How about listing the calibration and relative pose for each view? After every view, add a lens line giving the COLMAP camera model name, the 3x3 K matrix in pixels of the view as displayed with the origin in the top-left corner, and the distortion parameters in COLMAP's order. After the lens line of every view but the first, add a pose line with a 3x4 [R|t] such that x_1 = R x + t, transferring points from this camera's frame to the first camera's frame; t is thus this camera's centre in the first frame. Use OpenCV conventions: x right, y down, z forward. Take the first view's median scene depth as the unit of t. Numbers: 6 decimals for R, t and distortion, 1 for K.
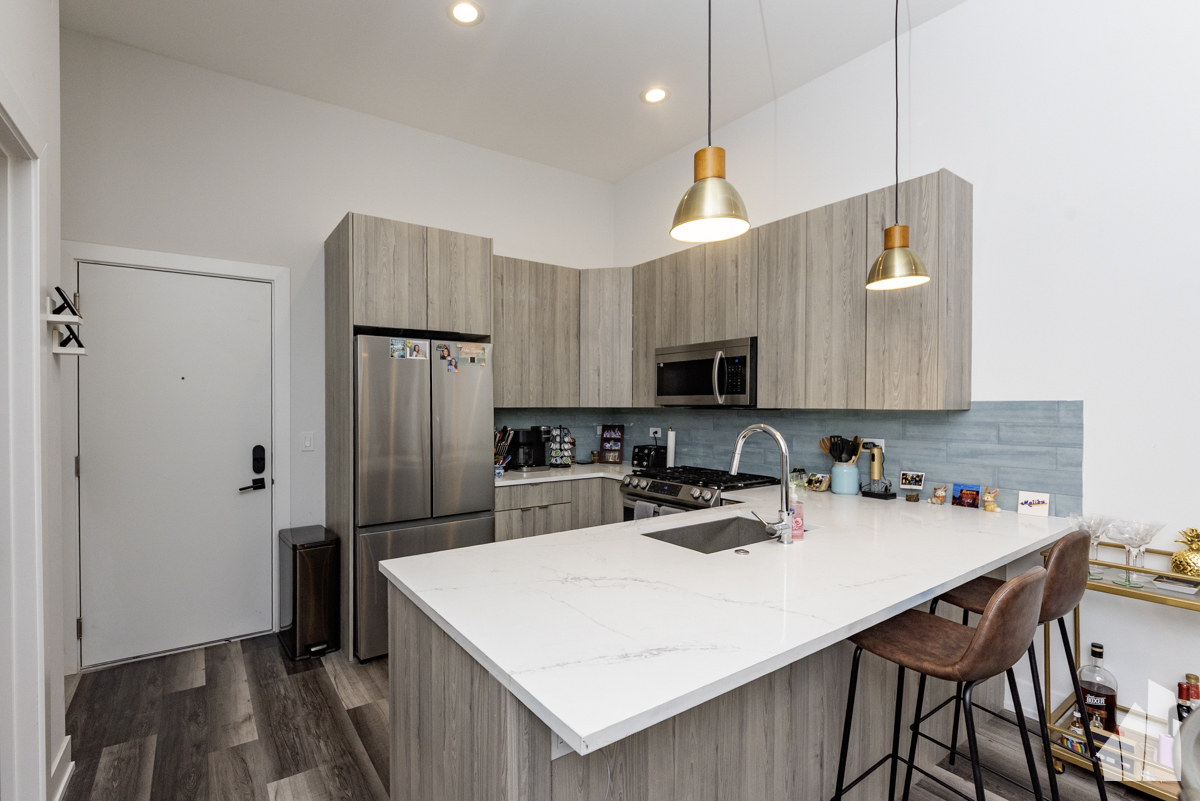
lens RADIAL K [[546.5, 0, 558.3], [0, 546.5, 406.6], [0, 0, 1]] dist [-0.001930, -0.000449]
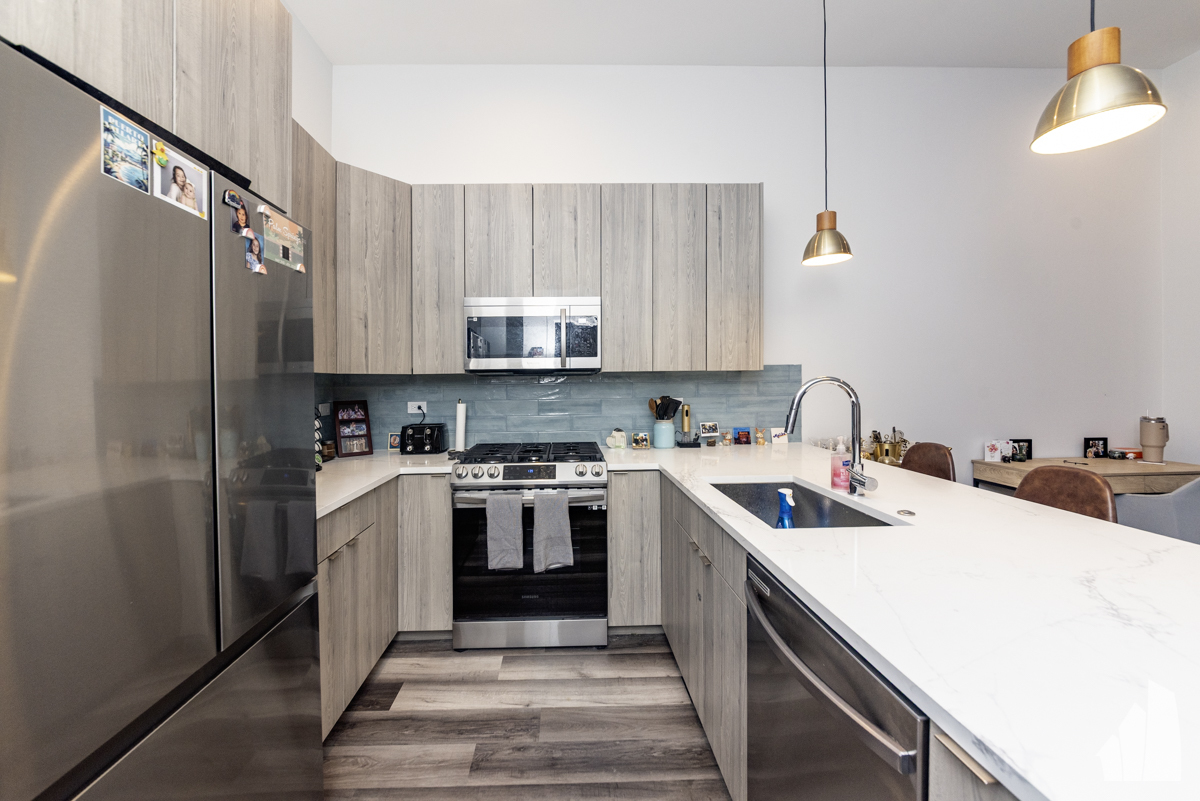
lens RADIAL K [[466.6, 0, 596.3], [0, 466.6, 388.6], [0, 0, 1]] dist [-0.000584, -0.000139]
pose [[0.532638, -0.015024, 0.846210, -0.363210], [0.017764, 0.999821, 0.006569, 0.028912], [-0.846157, 0.011533, 0.532809, 0.610771]]
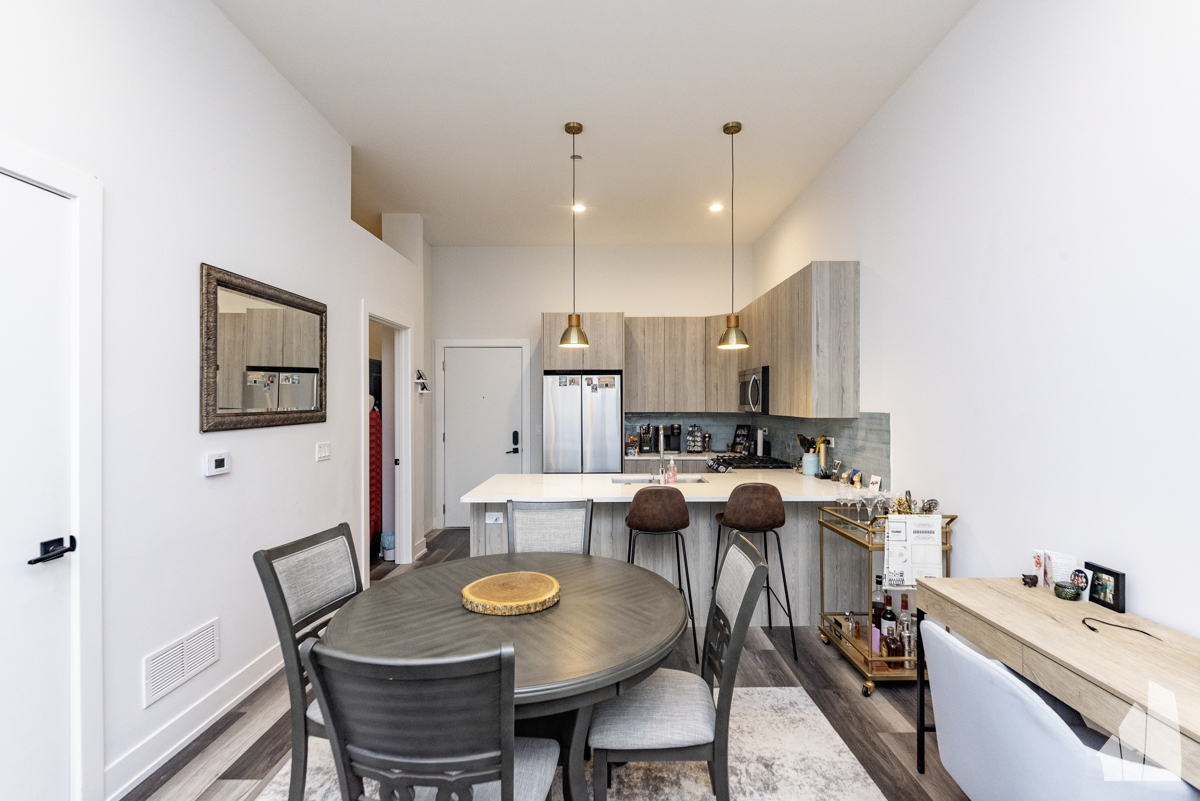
lens RADIAL K [[528.9, 0, 600.0], [0, 528.9, 400.5], [0, 0, 1]] dist [-0.000297, -0.000009]
pose [[0.838897, -0.003200, -0.544280, 0.775363], [-0.002169, 0.999955, -0.009224, -0.021720], [0.544285, 0.008918, 0.838853, -0.447541]]
